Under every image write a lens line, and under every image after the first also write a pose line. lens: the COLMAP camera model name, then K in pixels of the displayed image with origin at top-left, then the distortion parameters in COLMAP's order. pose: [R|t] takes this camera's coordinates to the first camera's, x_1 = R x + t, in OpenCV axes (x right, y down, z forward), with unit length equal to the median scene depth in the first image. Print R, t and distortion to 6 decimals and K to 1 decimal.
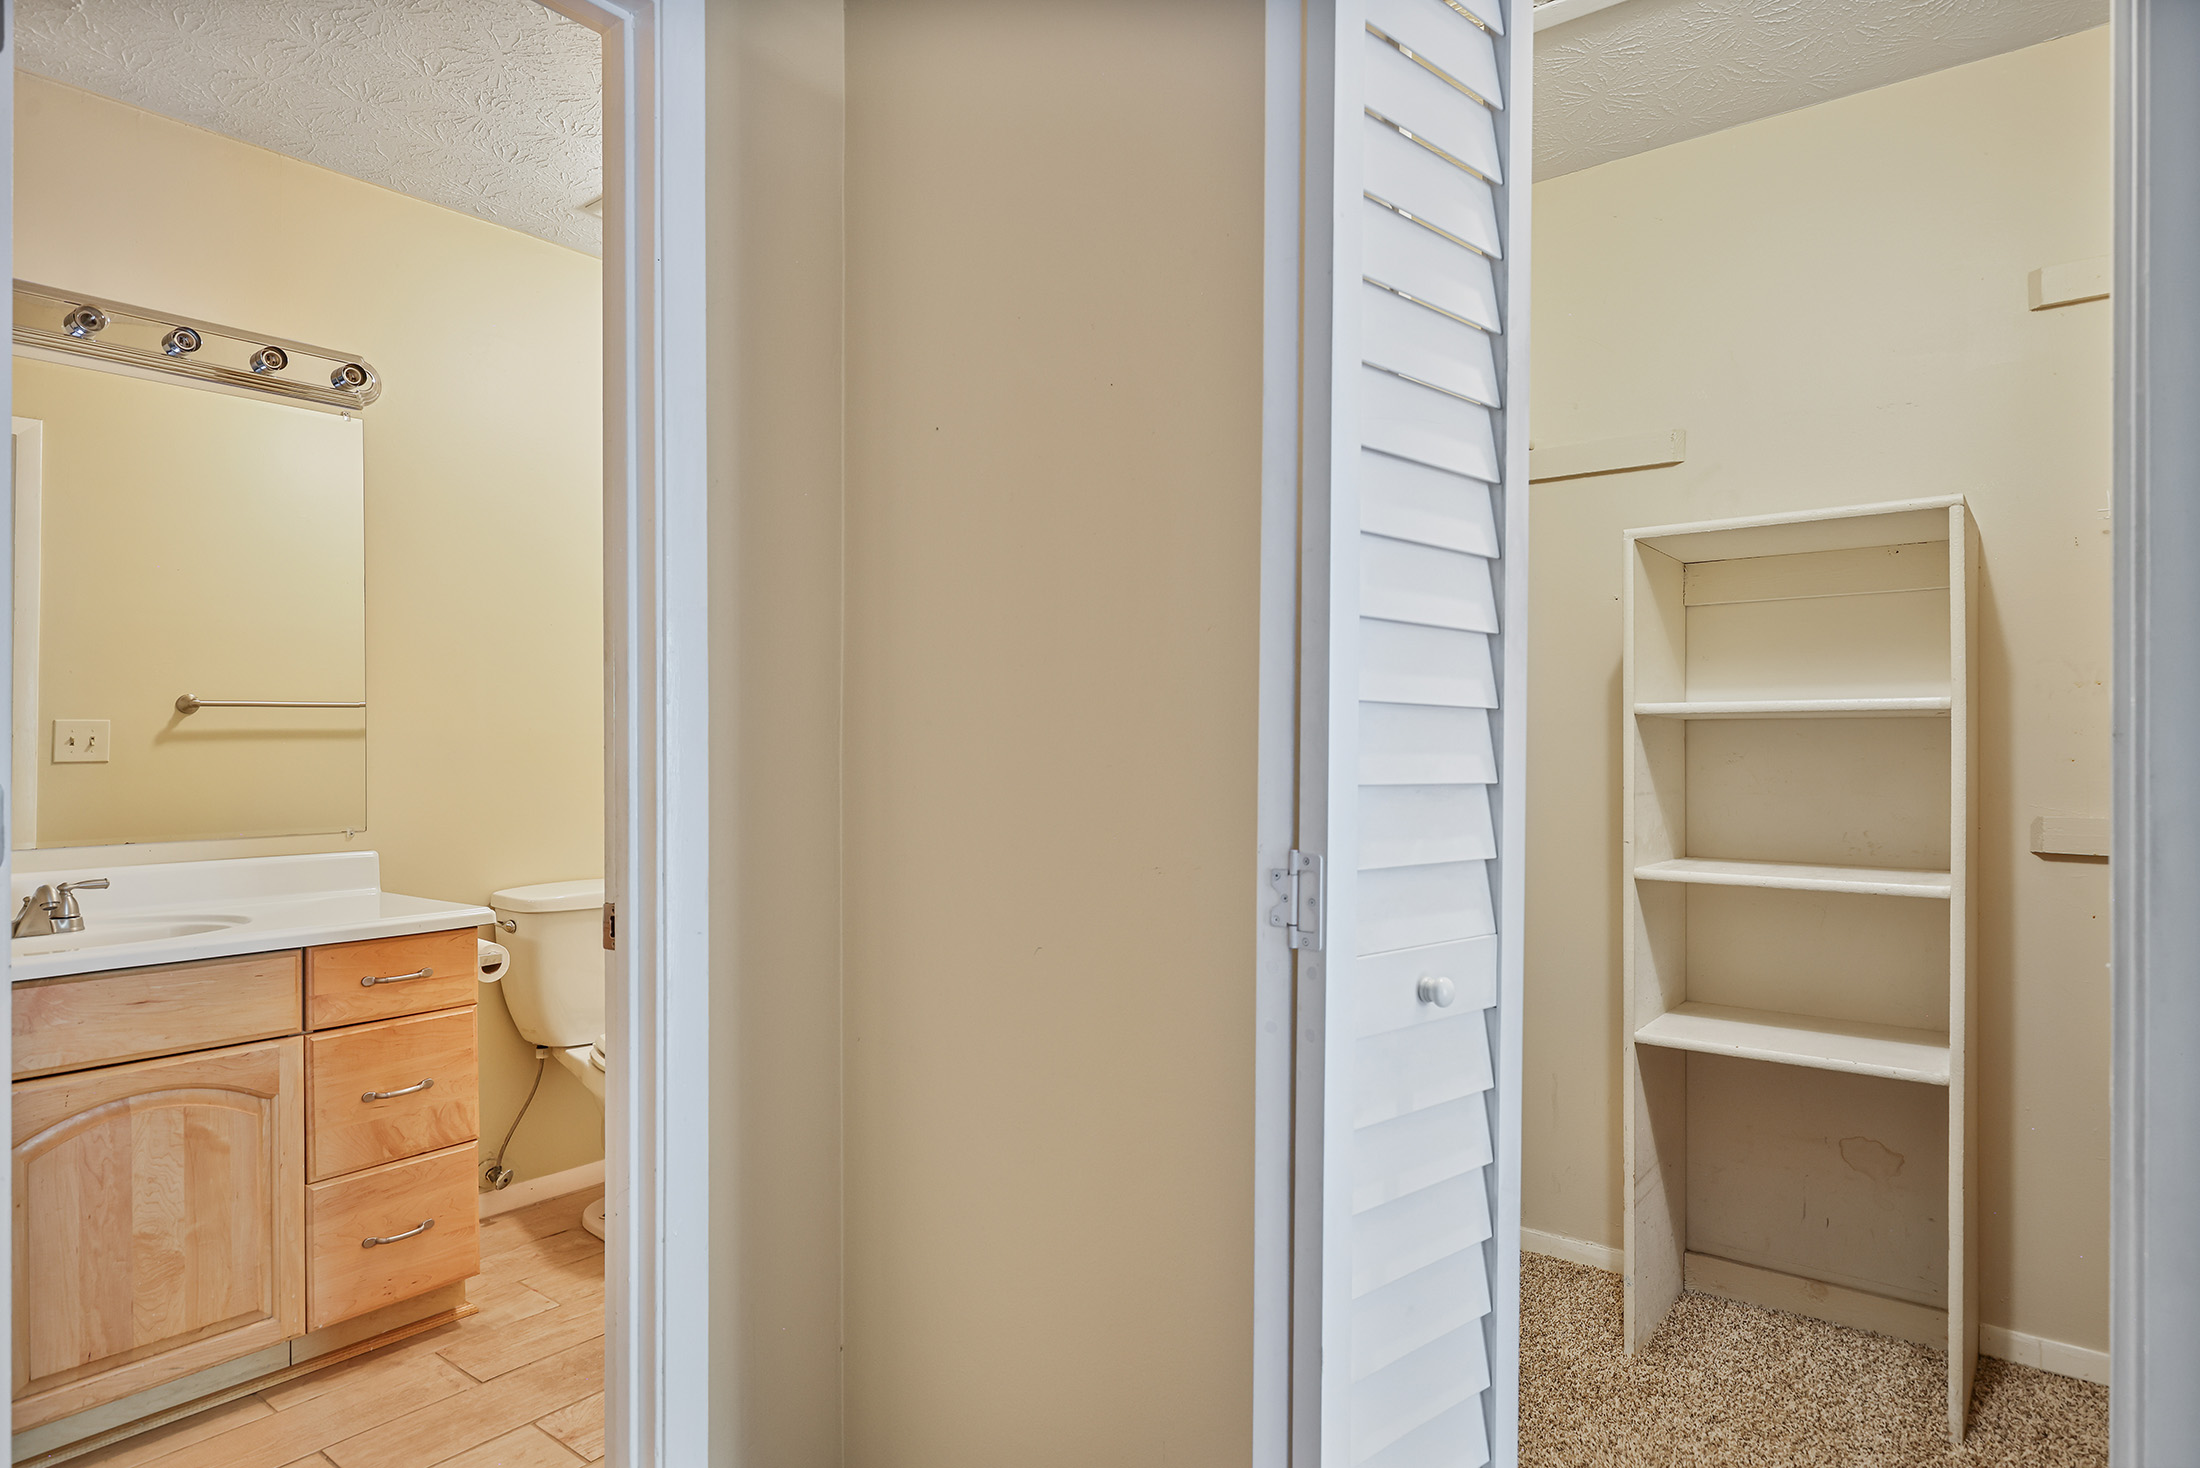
lens RADIAL K [[1198.8, 0, 1097.6], [0, 1198.8, 774.1], [0, 0, 1]] dist [0.024830, -0.017073]
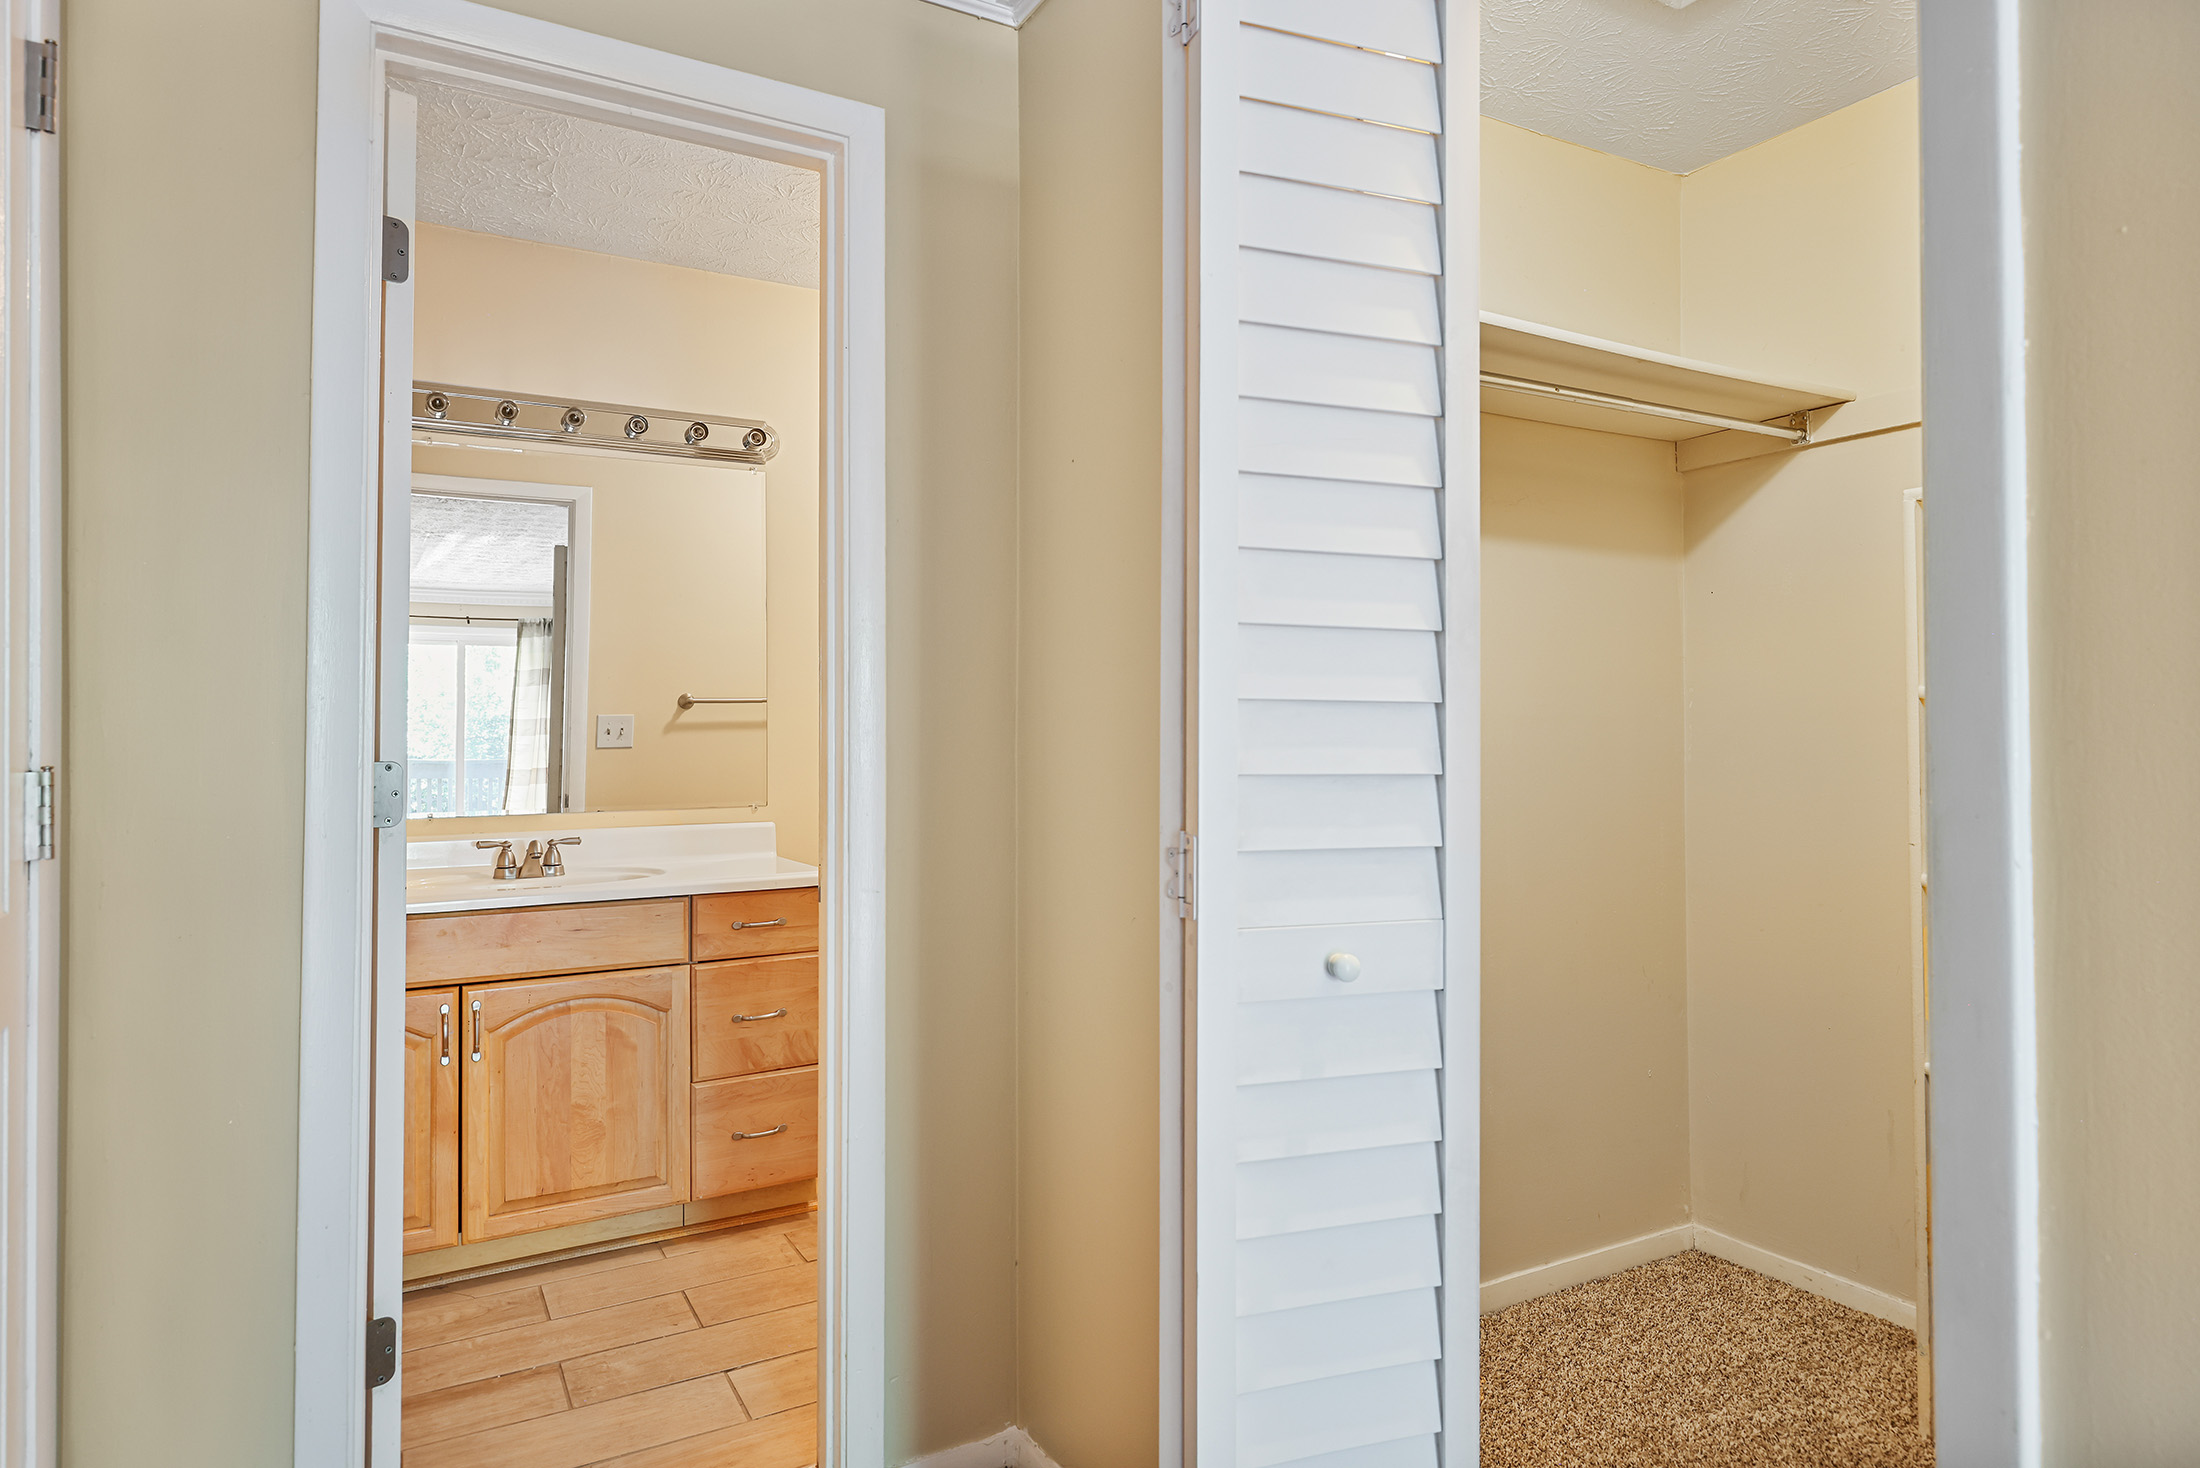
lens RADIAL K [[1242.5, 0, 1100.0], [0, 1242.5, 734.0], [0, 0, 1]] dist [0.000327, 0.001180]
pose [[0.927417, -0.004985, -0.373996, 0.231277], [-0.001843, 0.999838, -0.017898, -0.003415], [0.374025, 0.017288, 0.927258, -0.053477]]
